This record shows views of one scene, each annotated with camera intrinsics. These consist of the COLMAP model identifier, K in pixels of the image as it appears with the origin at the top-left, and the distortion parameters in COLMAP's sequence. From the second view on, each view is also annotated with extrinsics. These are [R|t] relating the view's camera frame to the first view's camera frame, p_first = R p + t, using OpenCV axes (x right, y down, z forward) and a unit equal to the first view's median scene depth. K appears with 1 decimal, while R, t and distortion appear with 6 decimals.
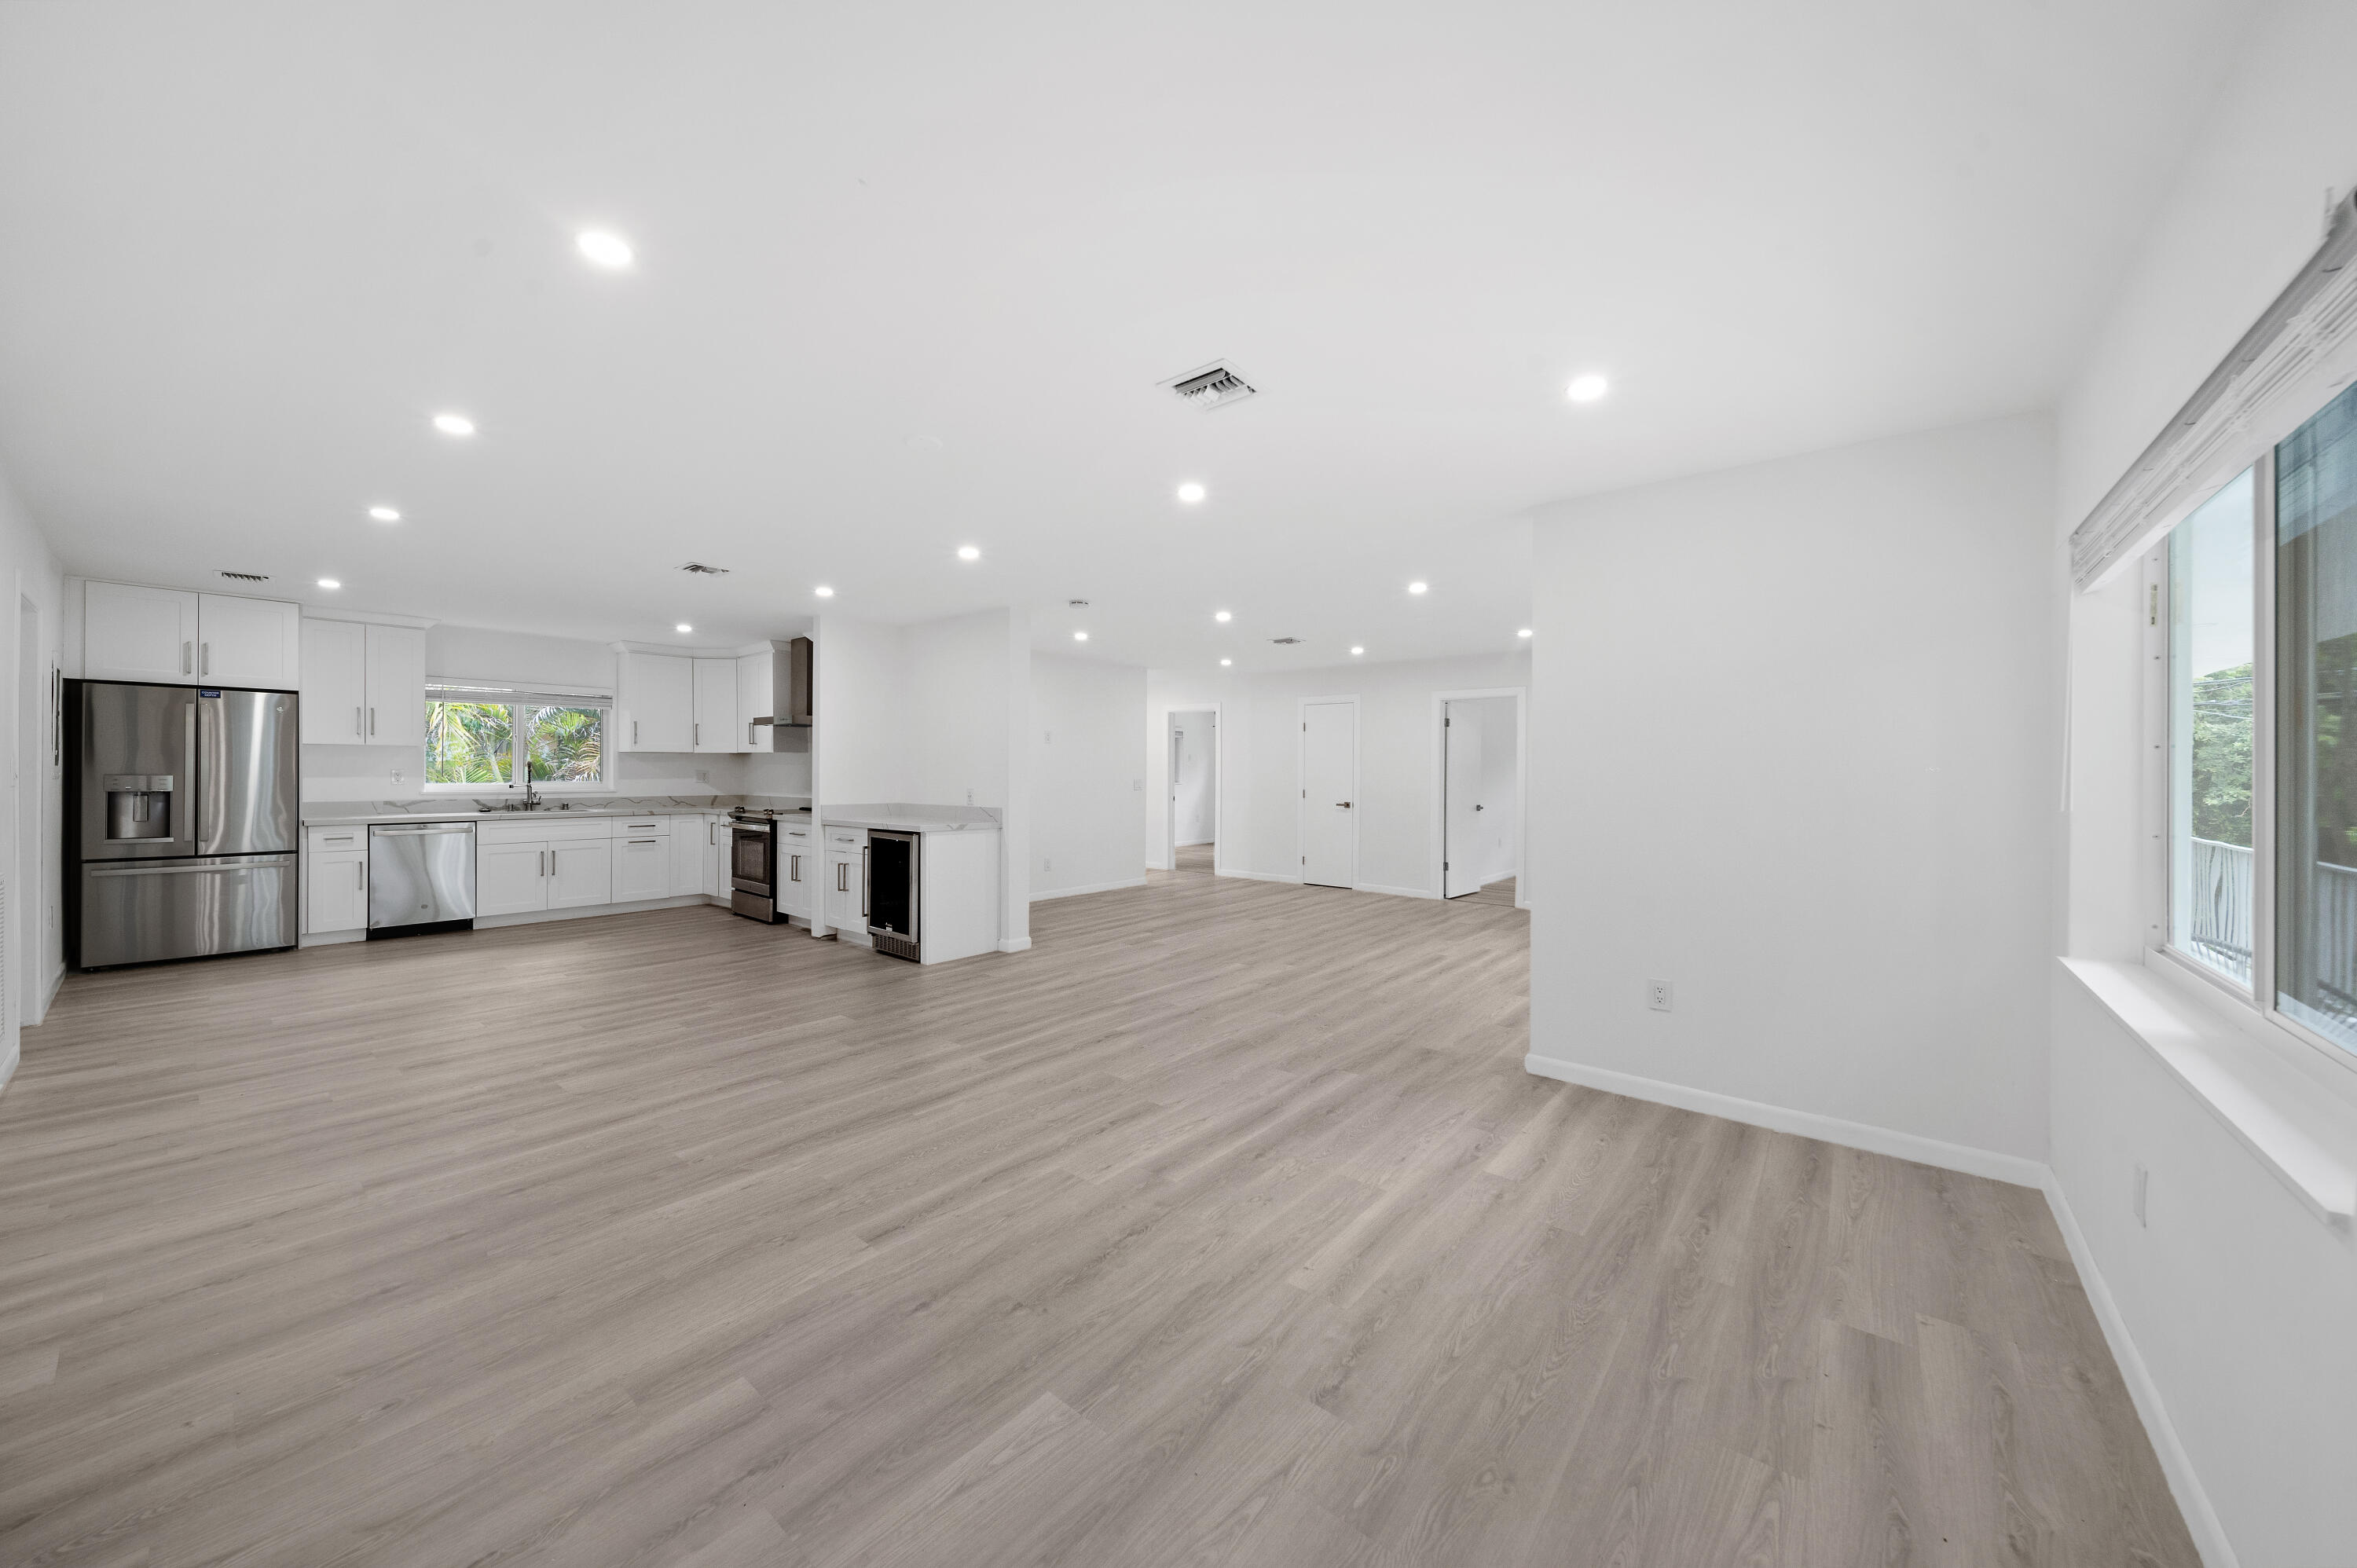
lens RADIAL K [[831.1, 0, 1193.7], [0, 831.1, 782.7], [0, 0, 1]] dist [0.001060, -0.001390]
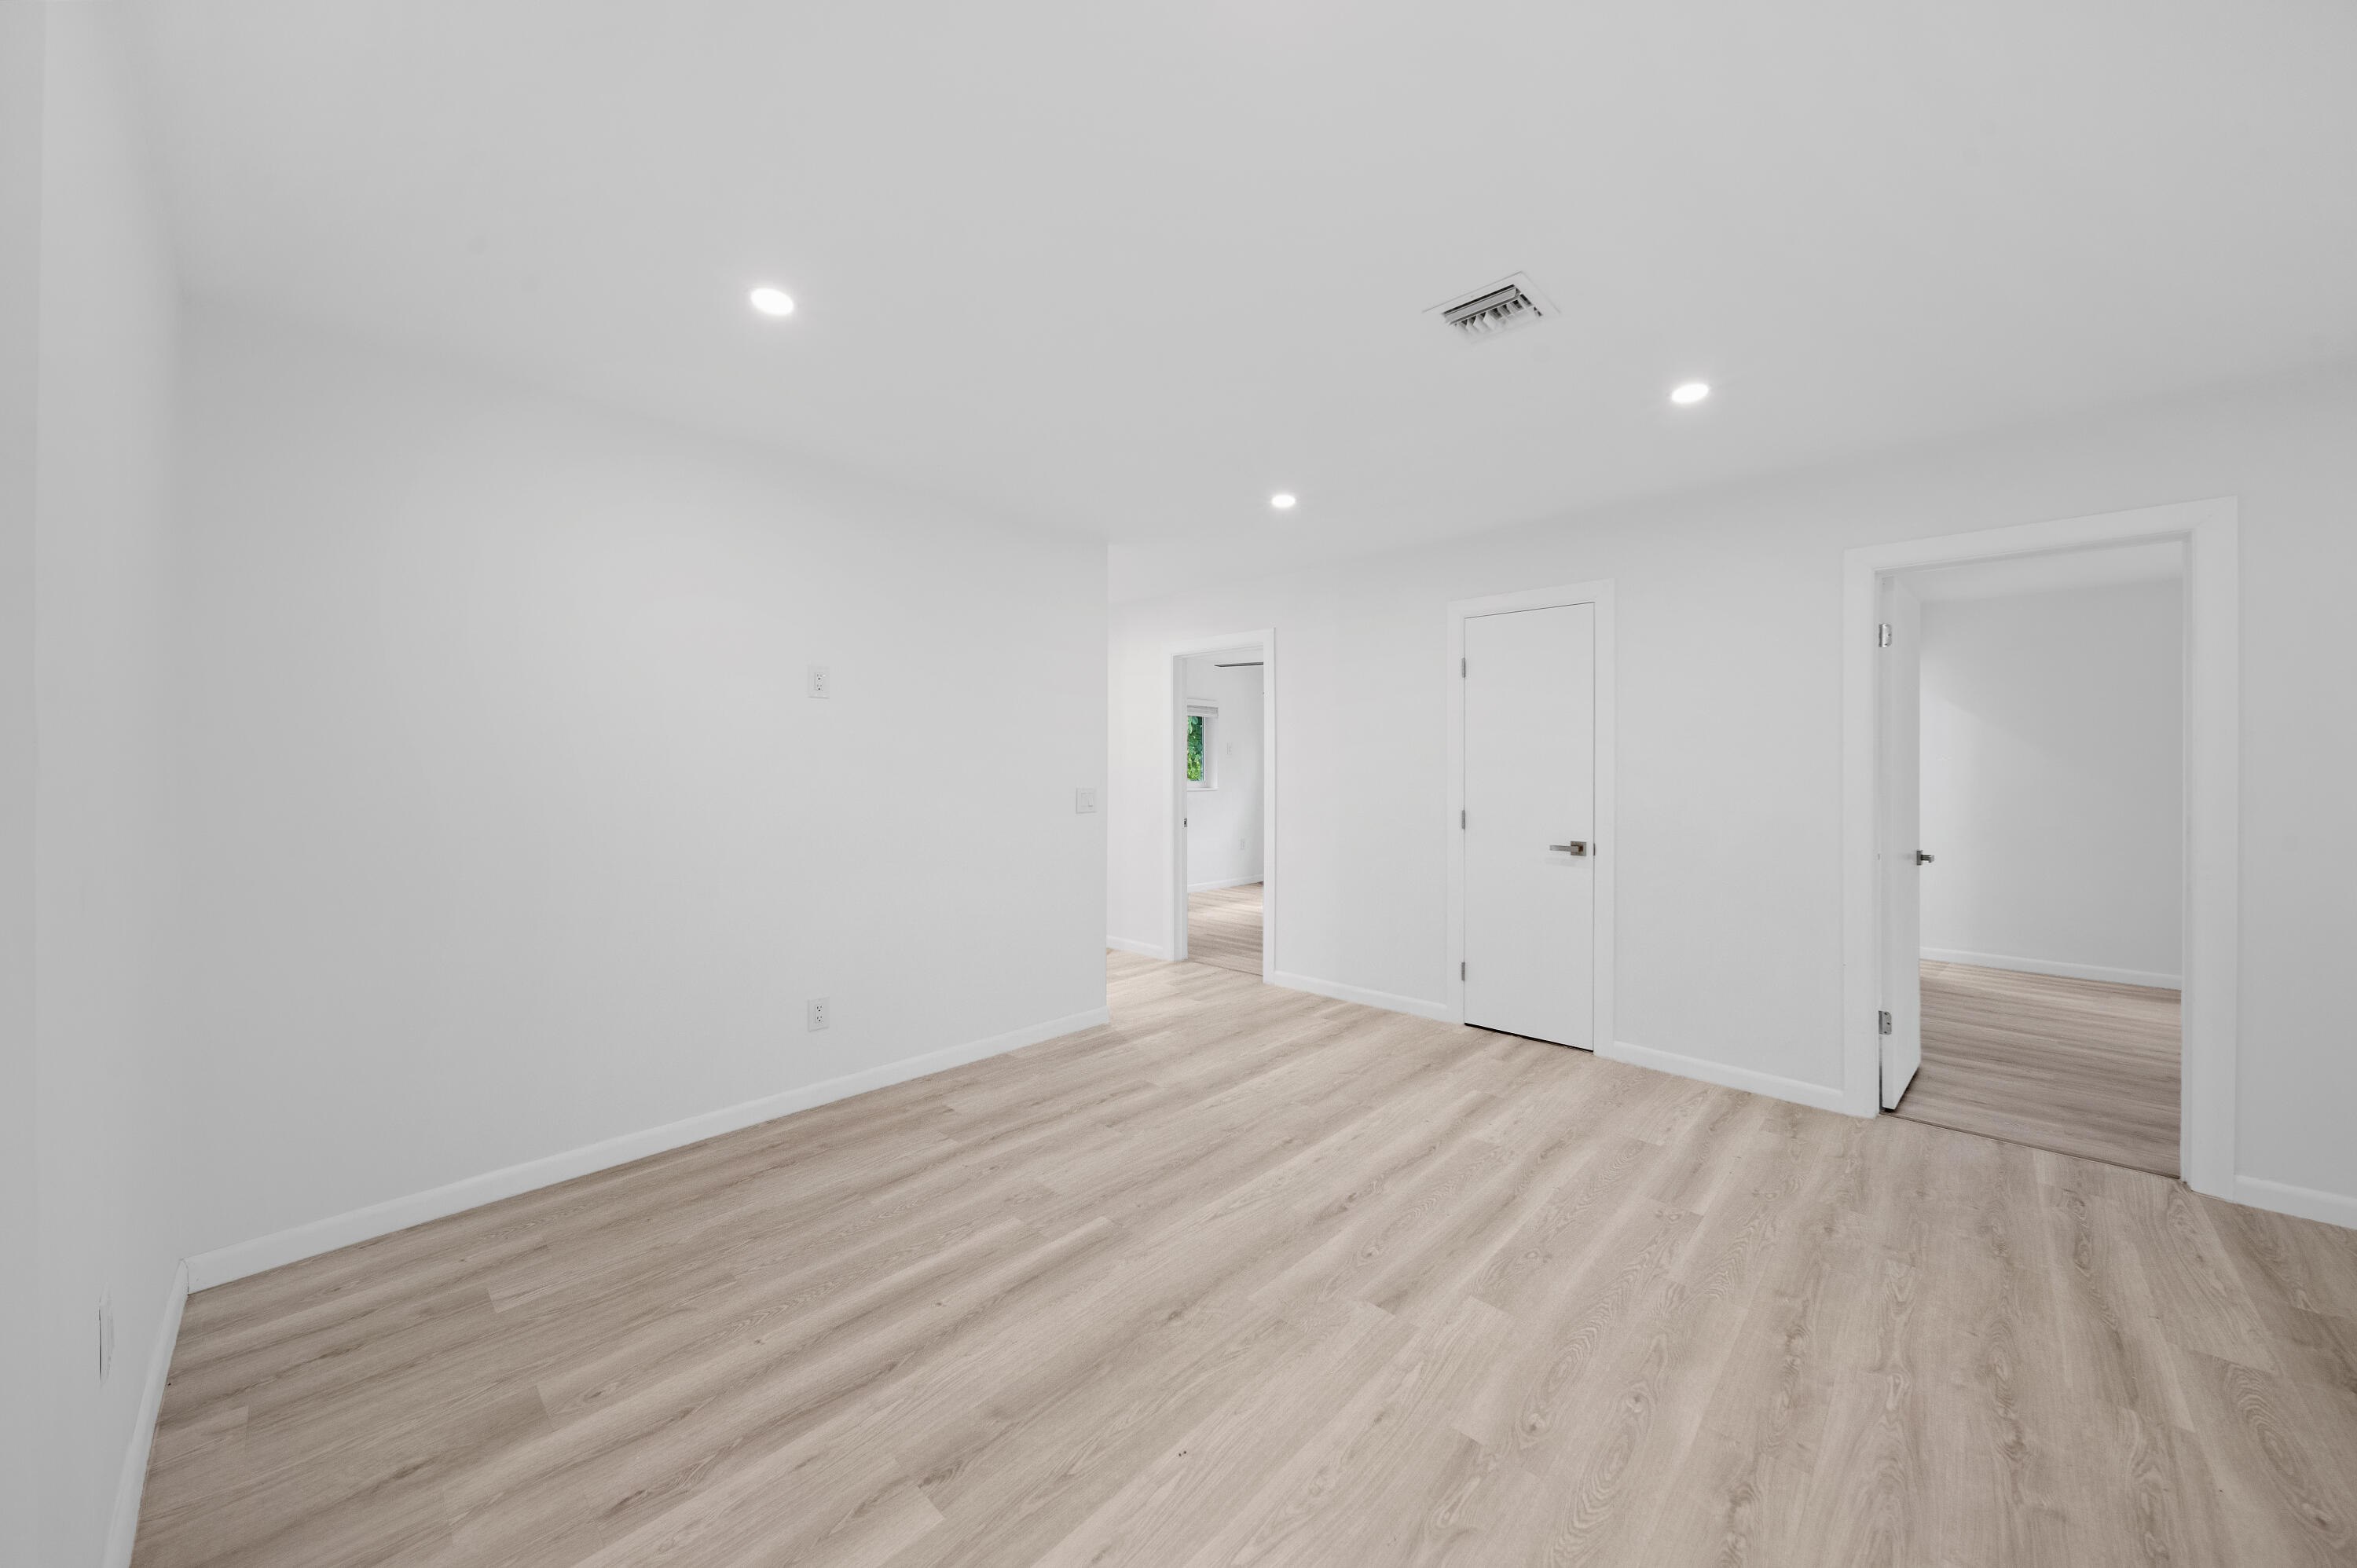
lens RADIAL K [[831.1, 0, 1182.6], [0, 831.1, 766.5], [0, 0, 1]] dist [0.001060, -0.001390]
pose [[0.996301, -0.006619, -0.085678, 0.034769], [0.005114, 0.999829, -0.017771, -0.011194], [0.085781, 0.017268, 0.996164, 0.821185]]
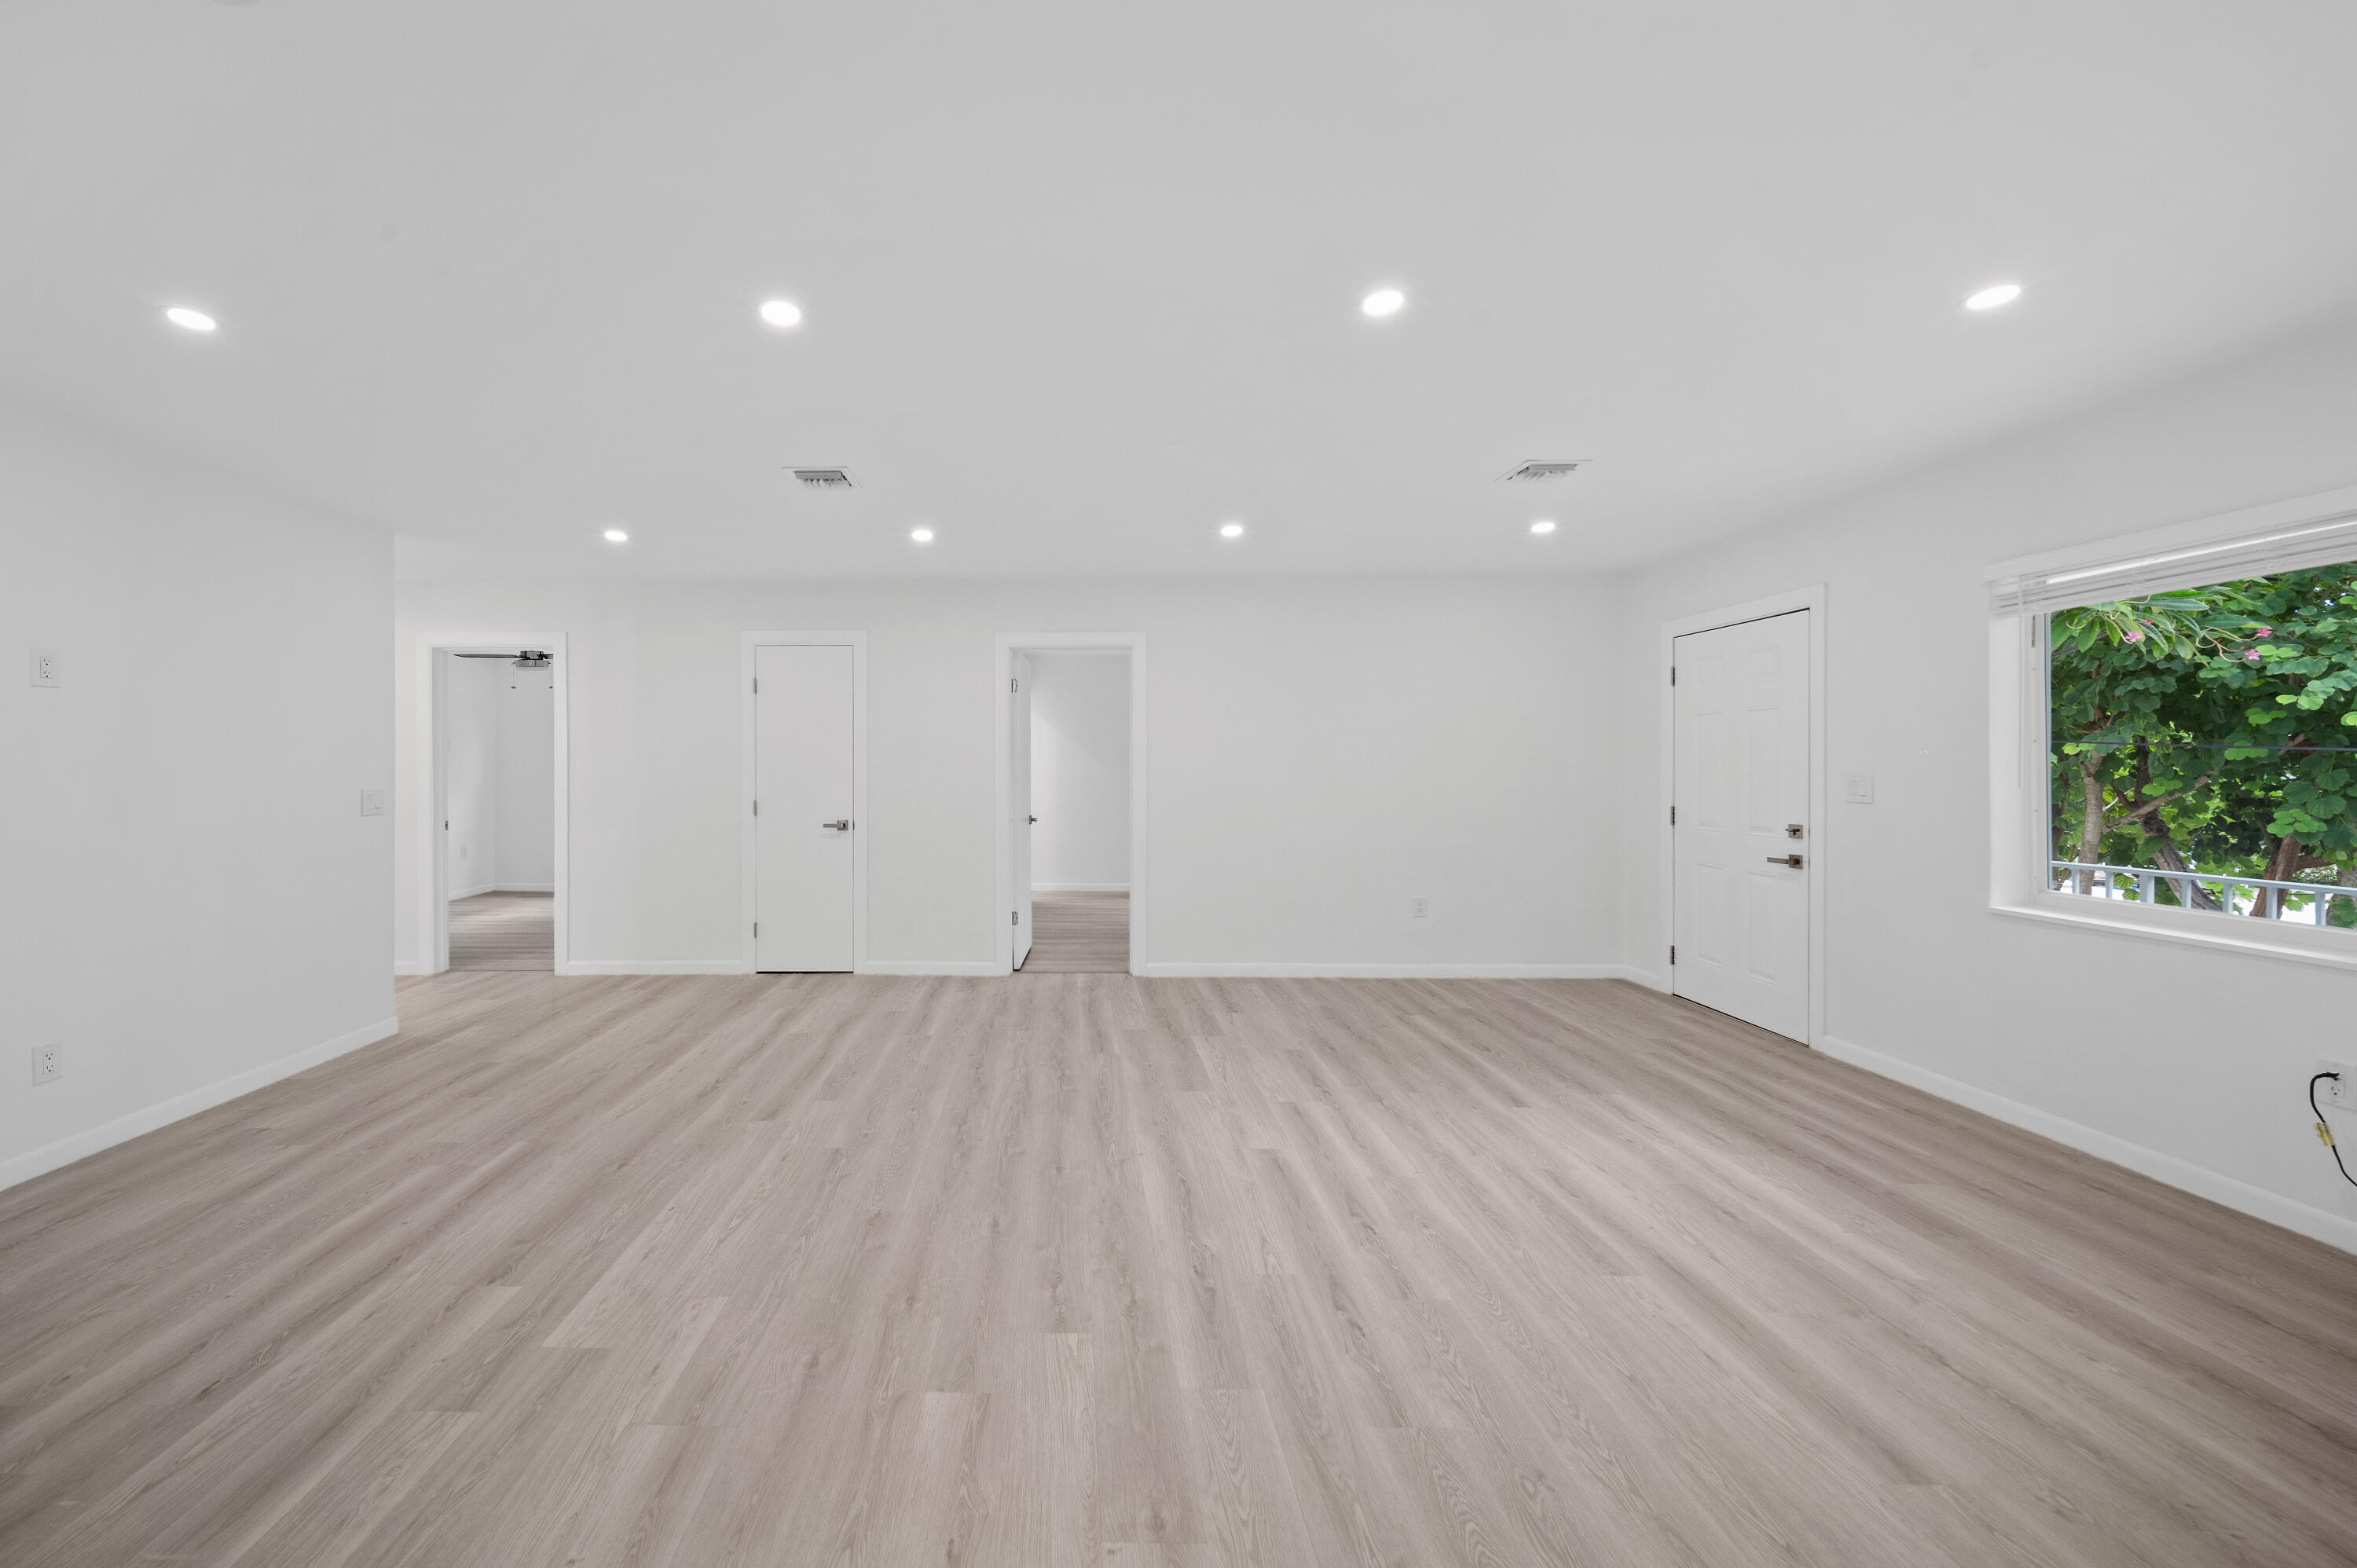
lens RADIAL K [[868.3, 0, 1056.1], [0, 868.3, 768.3], [0, 0, 1]] dist [-0.001843, -0.000956]
pose [[0.787464, -0.012896, 0.616226, -0.094368], [0.018695, 0.999821, -0.002966, -0.010870], [-0.616077, 0.013856, 0.787564, 0.639198]]
